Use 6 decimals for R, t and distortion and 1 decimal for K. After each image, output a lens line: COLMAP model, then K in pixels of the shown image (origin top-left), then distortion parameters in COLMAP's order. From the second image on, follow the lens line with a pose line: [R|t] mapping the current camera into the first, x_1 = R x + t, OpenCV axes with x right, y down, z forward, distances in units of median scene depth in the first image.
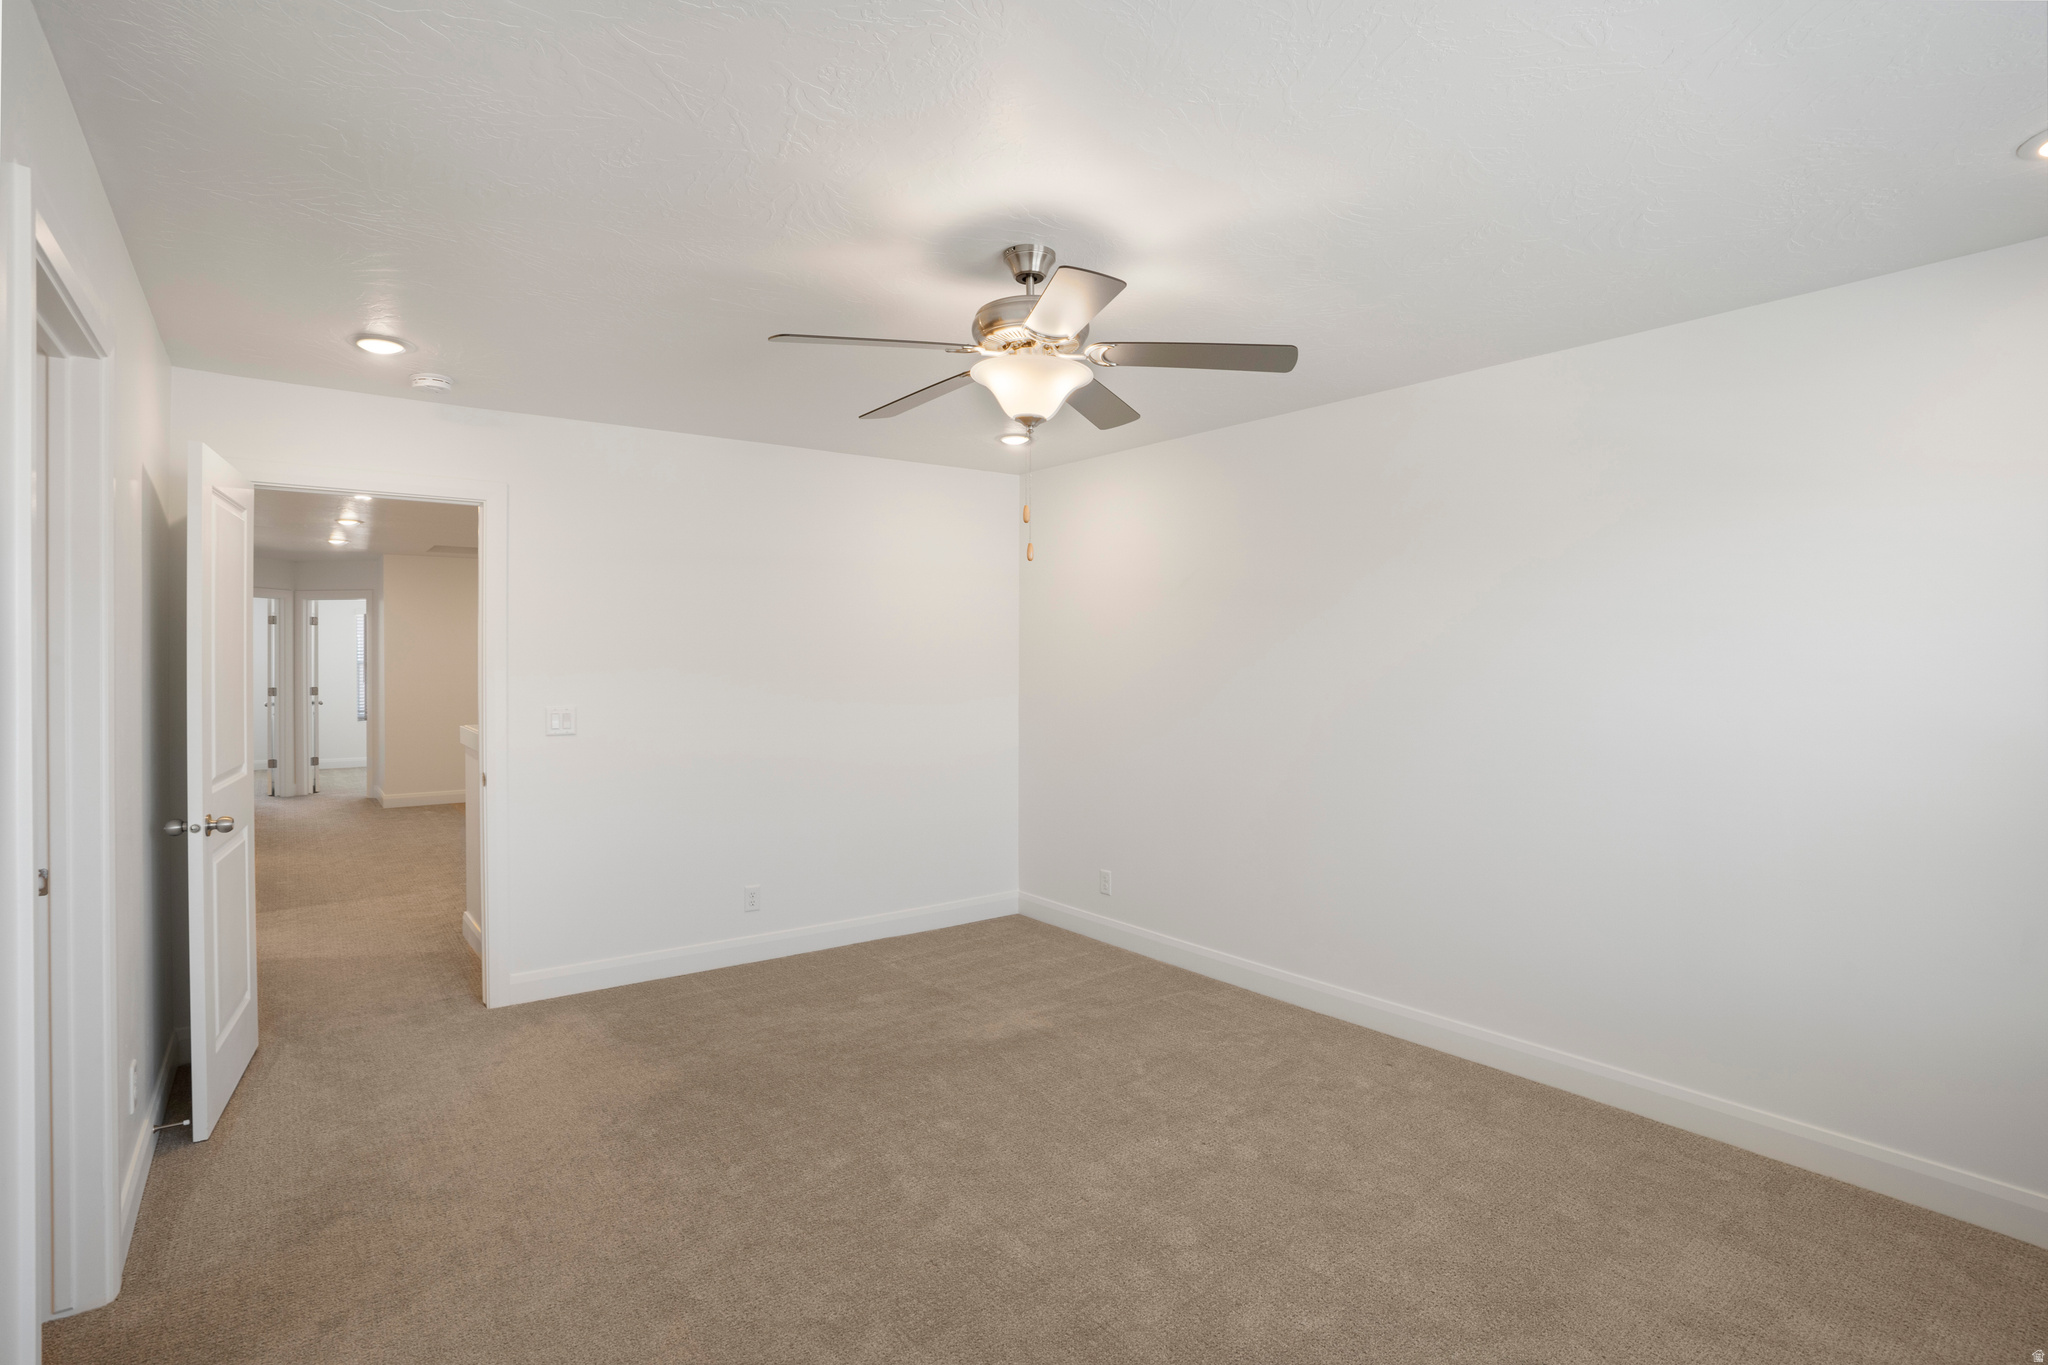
lens RADIAL K [[1052.8, 0, 1020.1], [0, 1052.8, 677.9], [0, 0, 1]] dist [-0.001216, 0.000169]
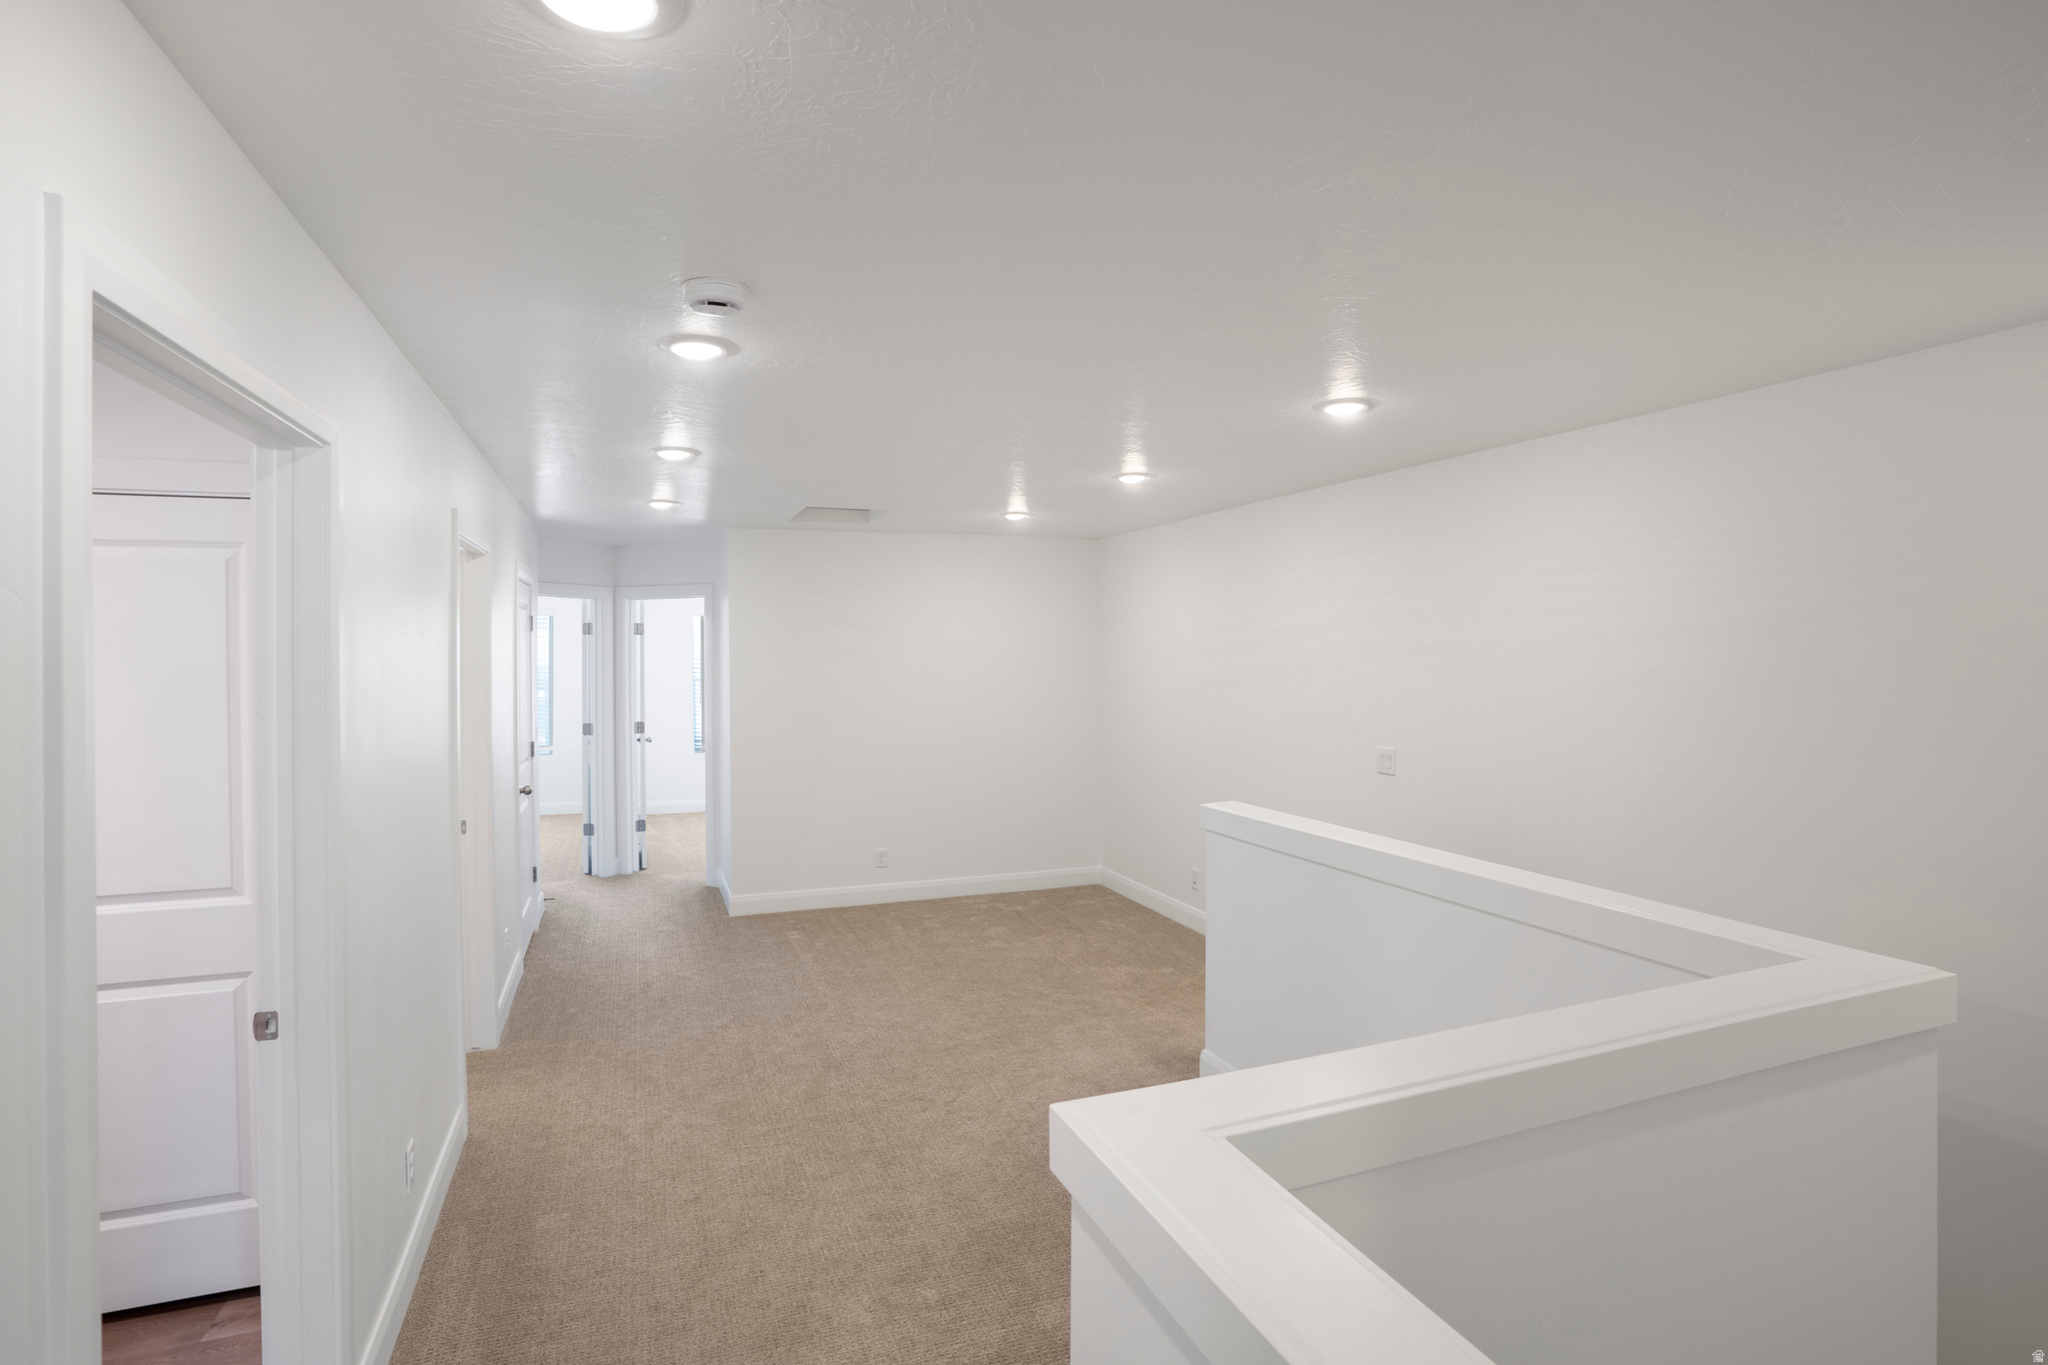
lens RADIAL K [[1052.8, 0, 1032.6], [0, 1052.8, 673.8], [0, 0, 1]] dist [-0.001216, 0.000169]
pose [[0.968513, 0.000691, -0.248961, -0.236749], [0.001400, 0.999965, 0.008220, -0.029322], [0.248958, -0.008309, 0.968479, 0.378193]]
